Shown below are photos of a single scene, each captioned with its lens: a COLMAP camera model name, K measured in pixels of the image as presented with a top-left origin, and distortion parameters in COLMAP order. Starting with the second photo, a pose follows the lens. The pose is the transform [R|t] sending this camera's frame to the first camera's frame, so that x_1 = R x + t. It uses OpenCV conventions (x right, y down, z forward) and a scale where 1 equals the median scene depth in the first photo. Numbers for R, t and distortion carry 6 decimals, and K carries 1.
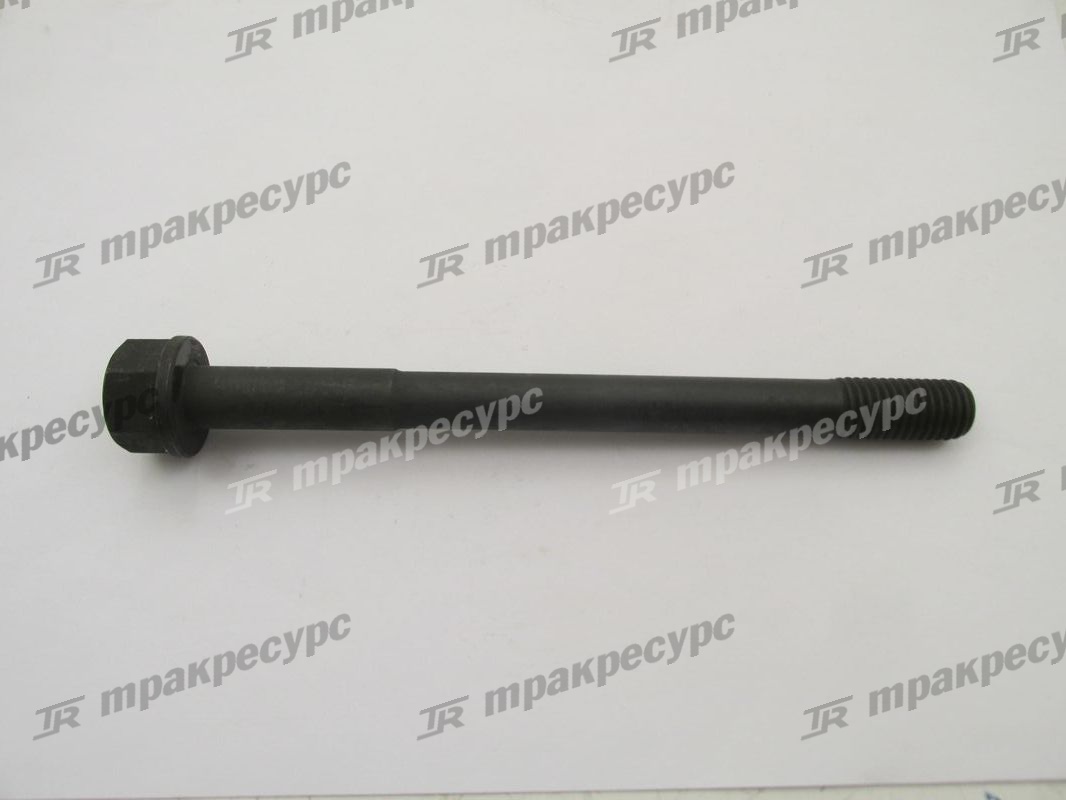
lens RADIAL K [[888.9, 0, 533.0], [0, 888.9, 400.0], [0, 0, 1]] dist [-0.012711, 0.008150]
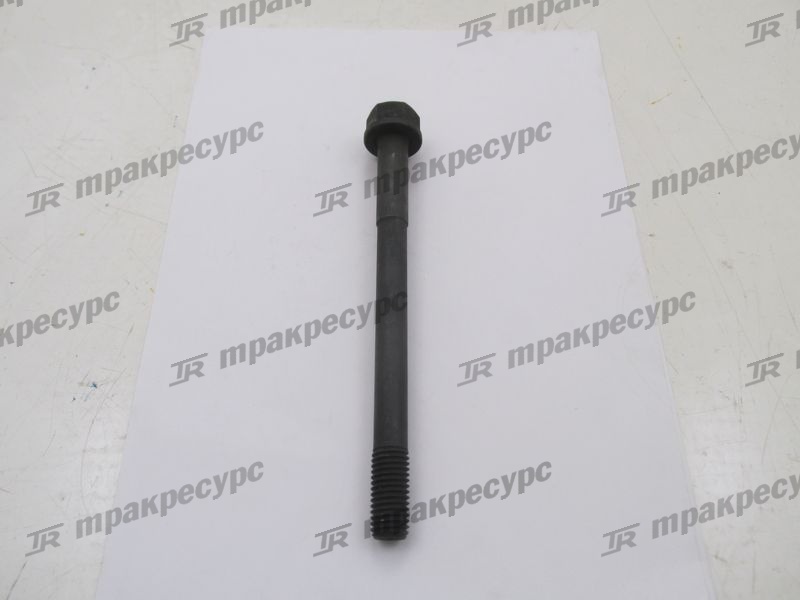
lens RADIAL K [[667.1, 0, 400.0], [0, 667.1, 300.0], [0, 0, 1]] dist [-0.012711, 0.008150]
pose [[0.999999, -0.001327, -0.000432, 0.216708], [0.001326, 0.999999, -0.000693, -0.254885], [0.000433, 0.000692, 1.000000, -0.000105]]
